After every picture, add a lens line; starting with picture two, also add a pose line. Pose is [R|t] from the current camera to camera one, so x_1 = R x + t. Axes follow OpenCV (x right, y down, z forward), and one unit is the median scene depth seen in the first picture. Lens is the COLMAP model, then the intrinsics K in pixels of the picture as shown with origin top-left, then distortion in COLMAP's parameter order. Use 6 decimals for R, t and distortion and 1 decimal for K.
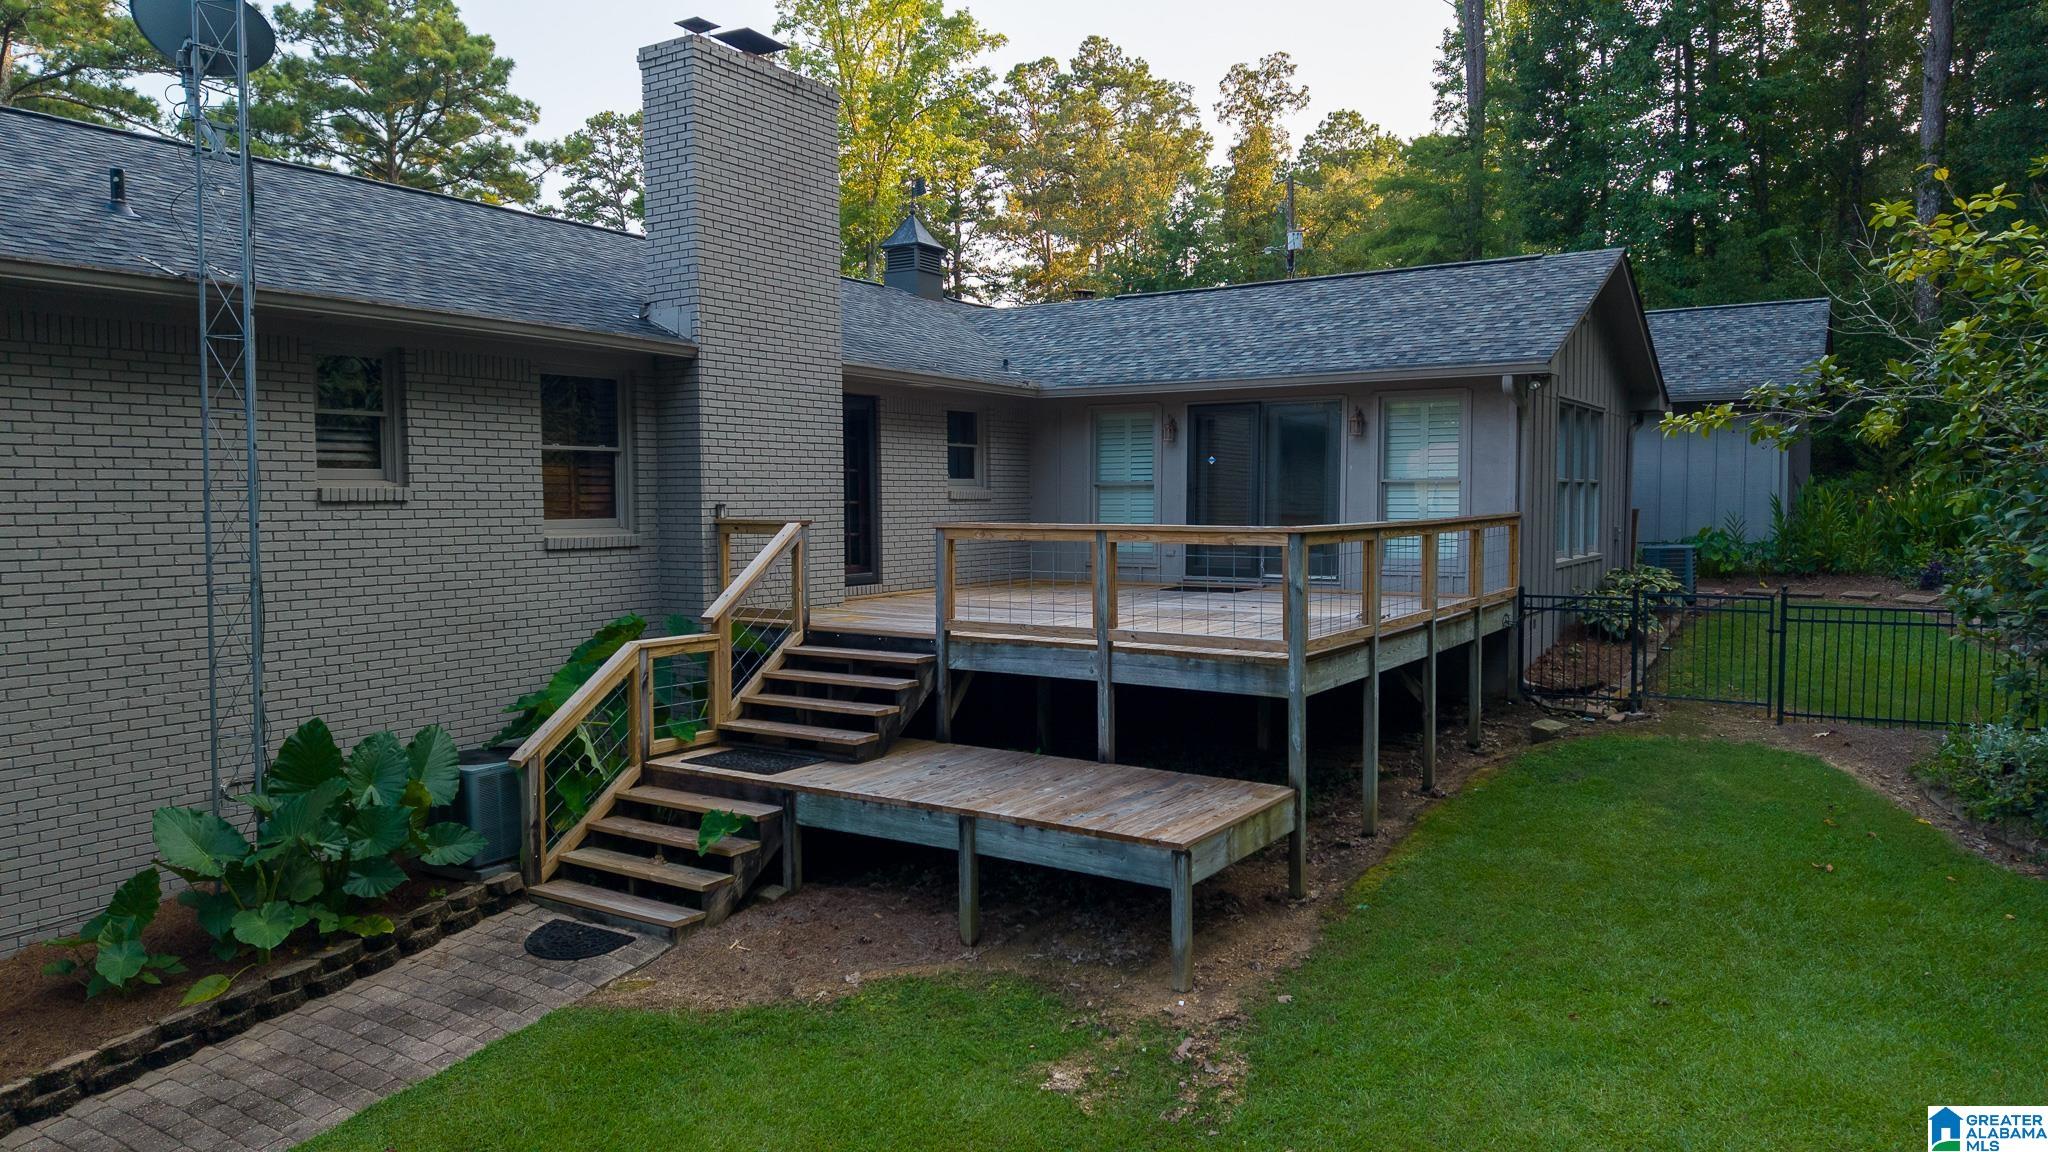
lens RADIAL K [[1373.5, 0, 1025.7], [0, 1373.5, 569.7], [0, 0, 1]] dist [0.056108, -0.058554]
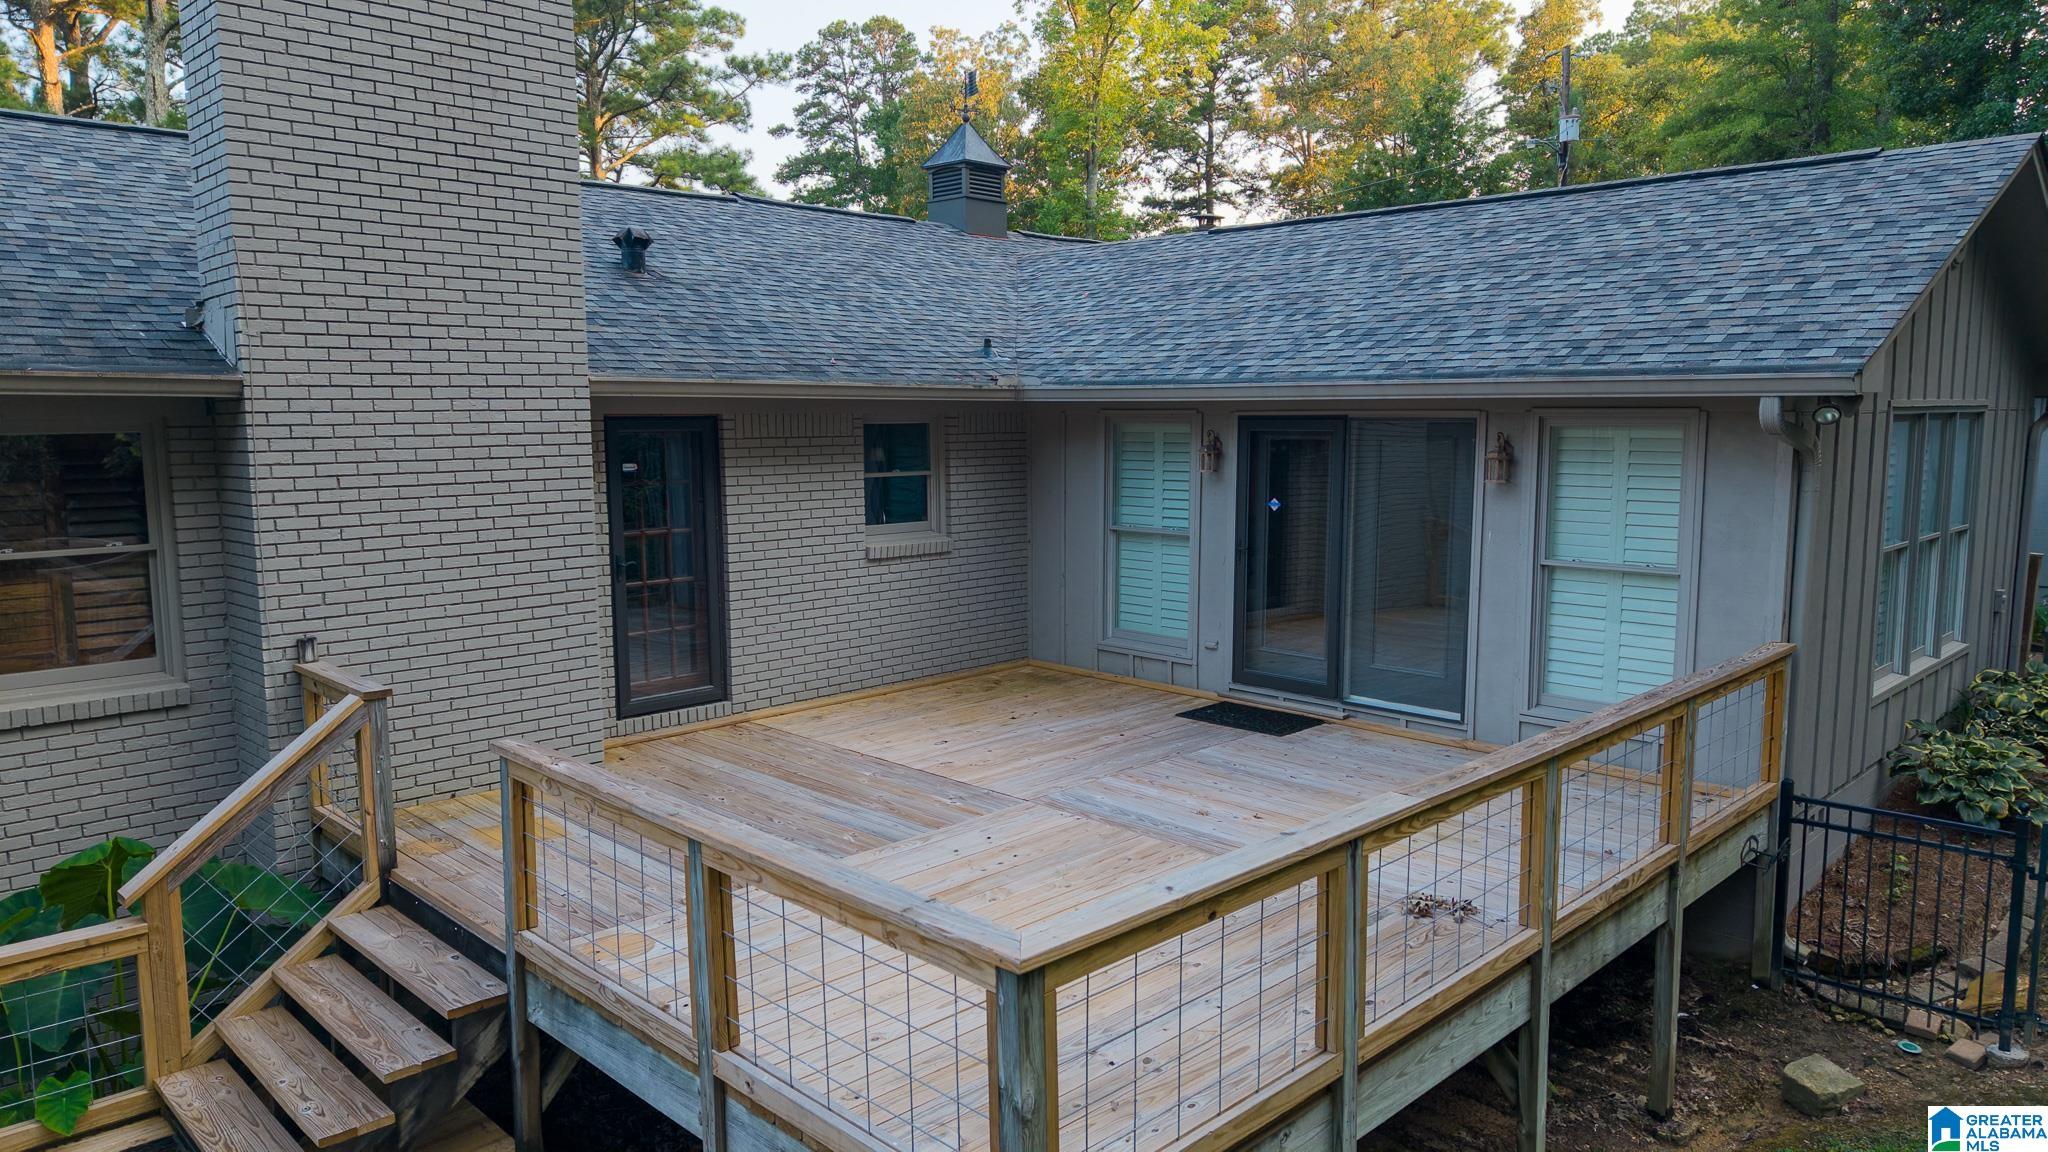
lens RADIAL K [[1372.2, 0, 1024.2], [0, 1372.2, 568.8], [0, 0, 1]] dist [0.015342, -0.005691]
pose [[0.976556, 0.025789, -0.213715, 0.136338], [-0.011480, 0.997624, 0.067928, -0.079031], [0.214959, -0.063882, 0.974531, 0.313857]]
